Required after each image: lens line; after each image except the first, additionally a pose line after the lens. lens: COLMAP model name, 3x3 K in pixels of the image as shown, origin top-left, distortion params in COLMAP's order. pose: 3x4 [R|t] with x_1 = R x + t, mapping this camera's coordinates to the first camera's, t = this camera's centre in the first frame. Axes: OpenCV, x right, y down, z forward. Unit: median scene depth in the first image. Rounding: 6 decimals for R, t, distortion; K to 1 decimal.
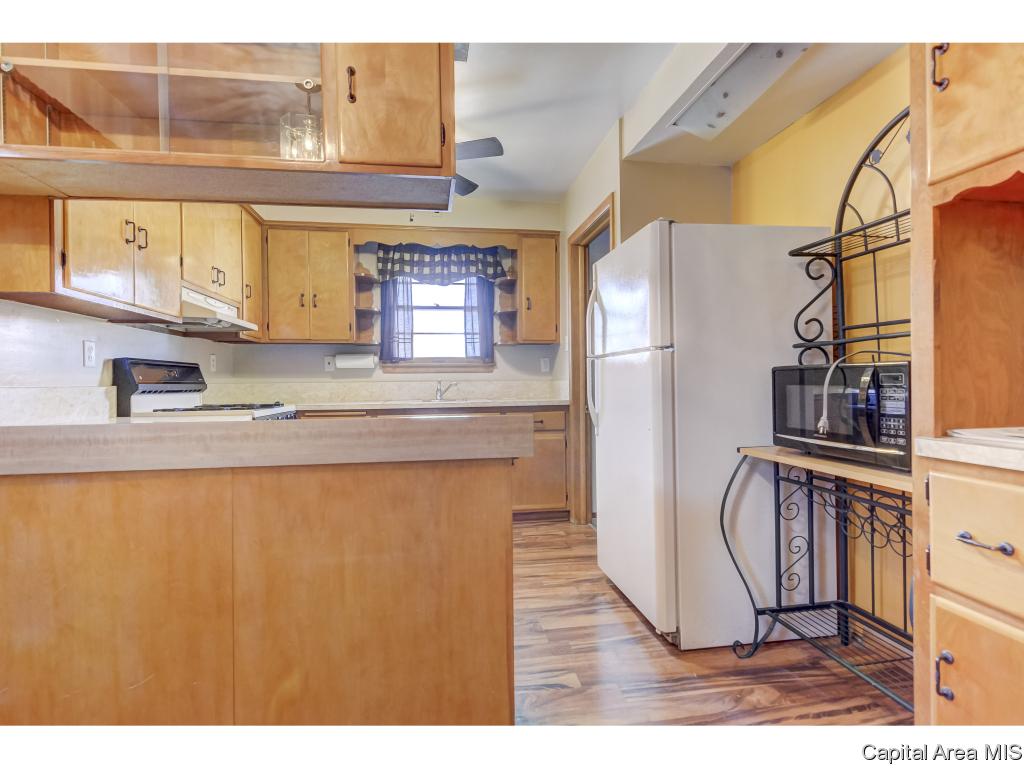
lens RADIAL K [[503.6, 0, 507.2], [0, 503.6, 381.0], [0, 0, 1]] dist [0.002878, -0.002426]
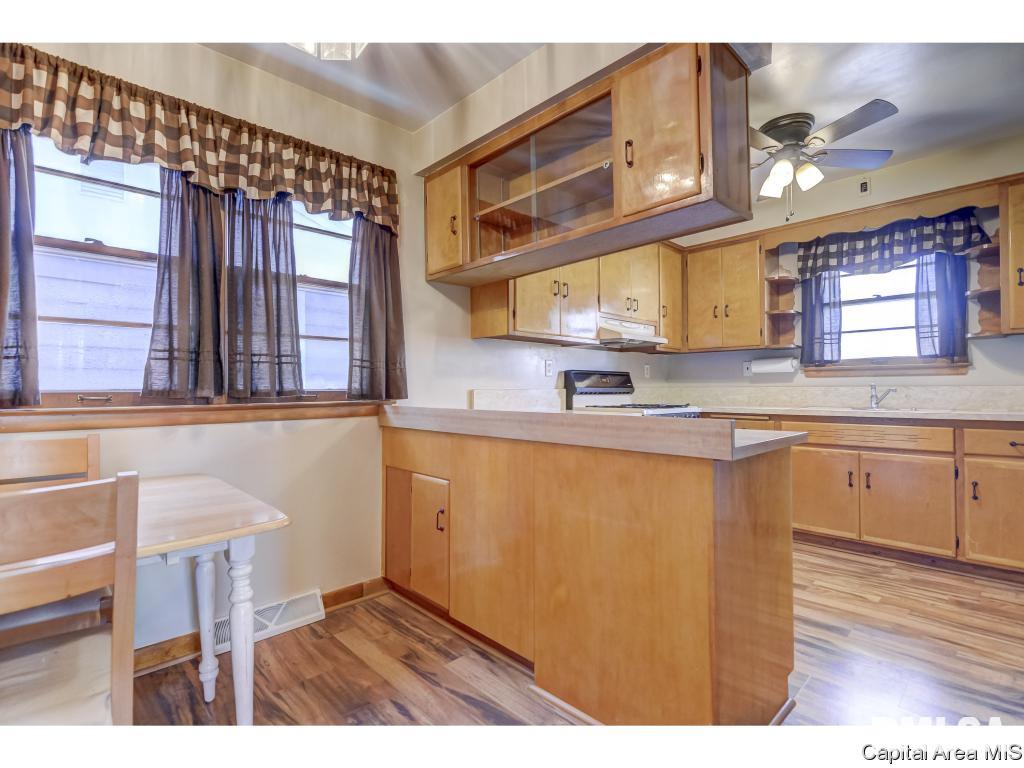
lens RADIAL K [[497.0, 0, 512.0], [0, 497.0, 384.0], [0, 0, 1]] dist [0.000868, -0.000818]
pose [[0.572947, -0.000545, -0.819592, 0.220632], [-0.000517, 0.999999, -0.001026, -0.001931], [0.819592, 0.001012, 0.572946, 0.016127]]
